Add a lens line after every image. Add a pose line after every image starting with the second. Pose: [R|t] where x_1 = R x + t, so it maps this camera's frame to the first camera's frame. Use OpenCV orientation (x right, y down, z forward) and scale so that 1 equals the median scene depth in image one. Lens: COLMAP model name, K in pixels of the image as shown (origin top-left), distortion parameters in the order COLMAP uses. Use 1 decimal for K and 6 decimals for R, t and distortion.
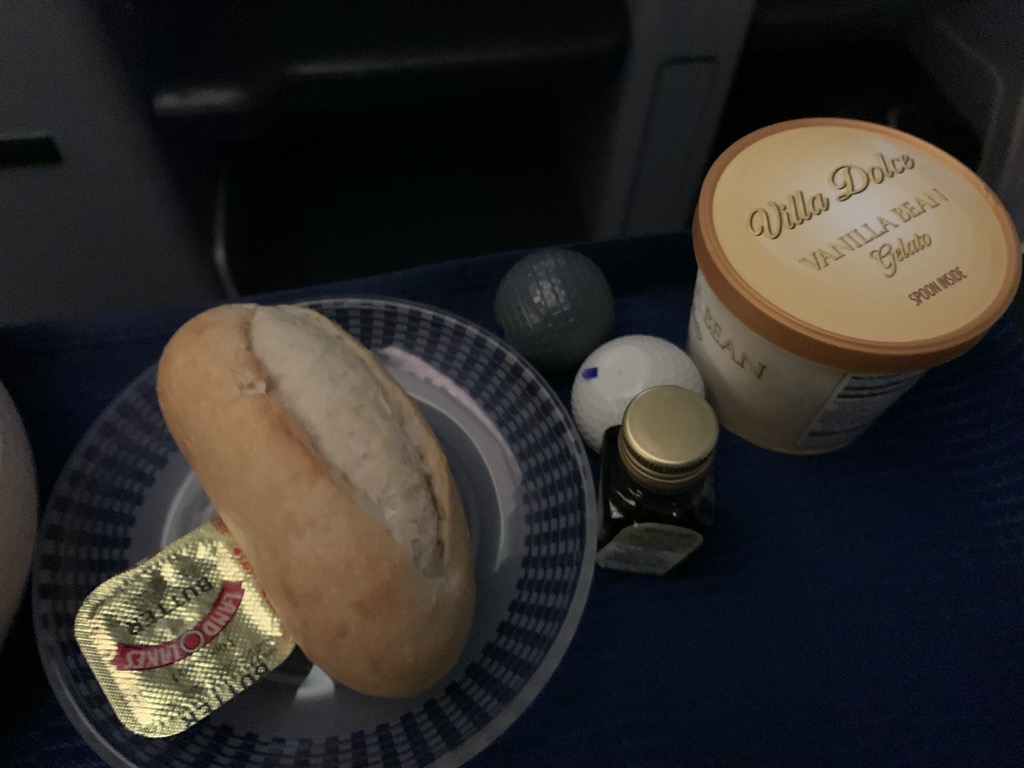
lens RADIAL K [[766.1, 0, 522.0], [0, 766.1, 379.2], [0, 0, 1]] dist [-0.000627, -0.029604]
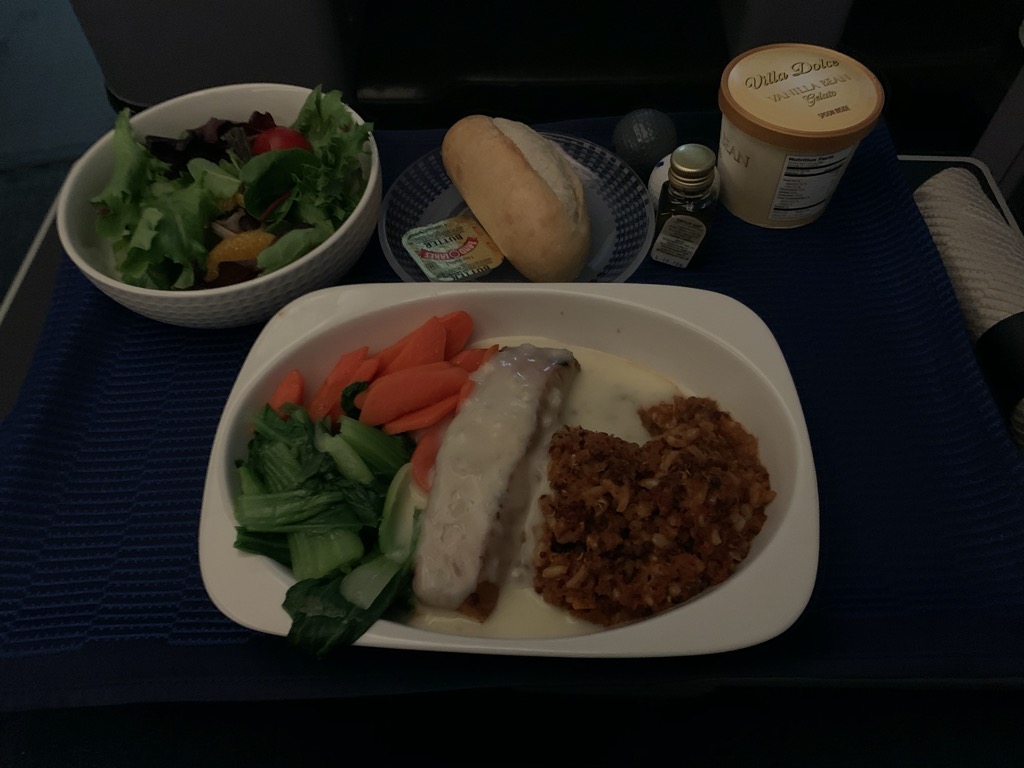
lens RADIAL K [[766.1, 0, 515.8], [0, 766.1, 389.9], [0, 0, 1]] dist [-0.000627, -0.029604]
pose [[0.986639, 0.107822, -0.122138, 0.033536], [-0.114908, 0.991987, -0.052520, 0.766794], [0.115497, 0.065853, 0.991123, -1.001452]]
